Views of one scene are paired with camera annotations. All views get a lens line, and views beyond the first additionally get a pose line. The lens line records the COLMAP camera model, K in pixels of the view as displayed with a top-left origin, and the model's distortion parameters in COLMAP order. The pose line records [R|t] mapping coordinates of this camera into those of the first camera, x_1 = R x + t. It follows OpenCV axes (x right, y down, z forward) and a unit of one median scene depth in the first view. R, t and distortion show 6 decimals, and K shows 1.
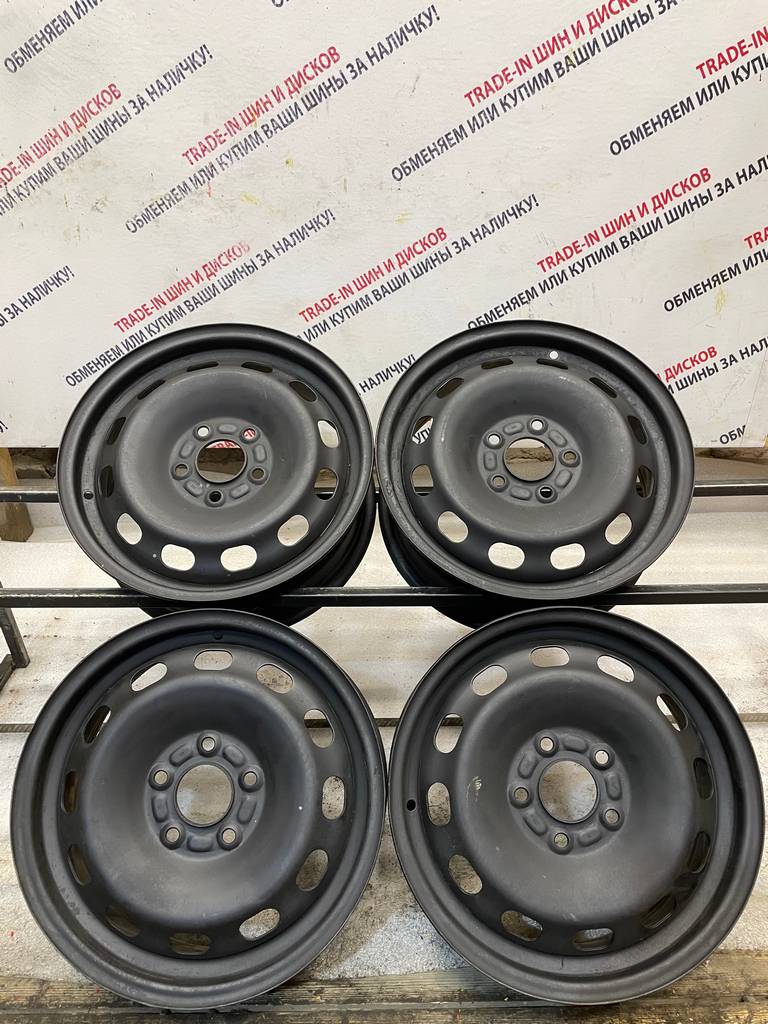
lens RADIAL K [[784.3, 0, 382.1], [0, 784.3, 505.3], [0, 0, 1]] dist [0.076000, -0.108467]
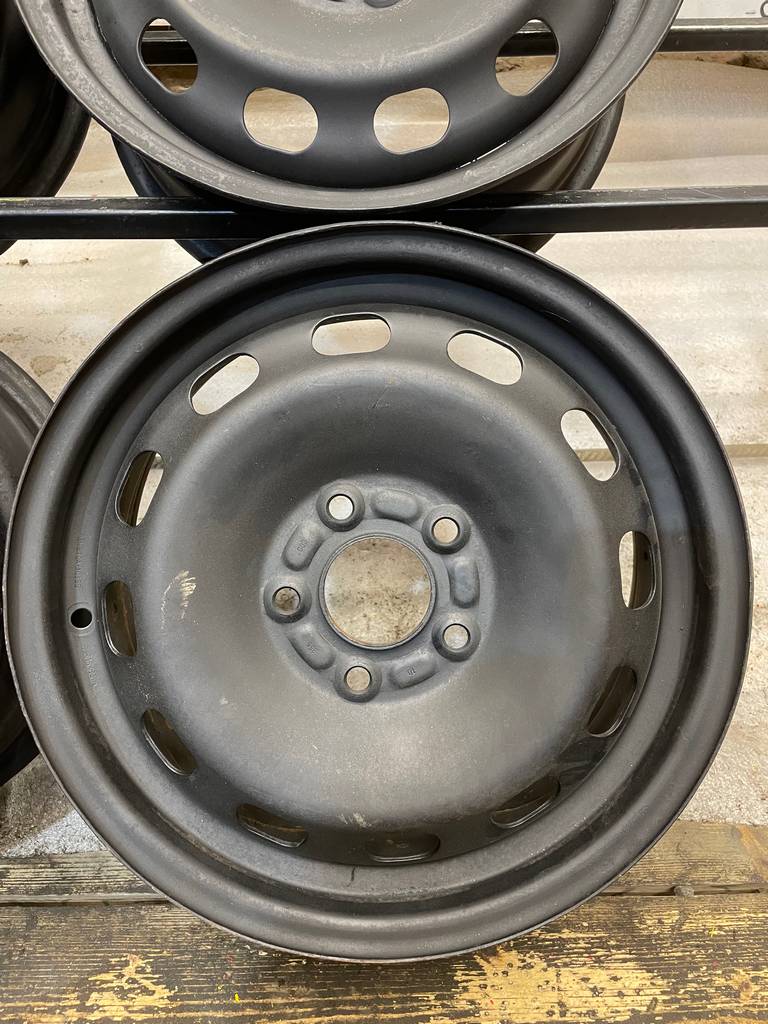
lens RADIAL K [[784.3, 0, 372.7], [0, 784.3, 524.9], [0, 0, 1]] dist [0.076000, -0.108467]
pose [[0.999912, -0.000869, -0.013228, 0.237580], [0.005222, 0.943001, 0.332750, 0.145640], [0.012184, -0.332790, 0.942922, 0.523768]]
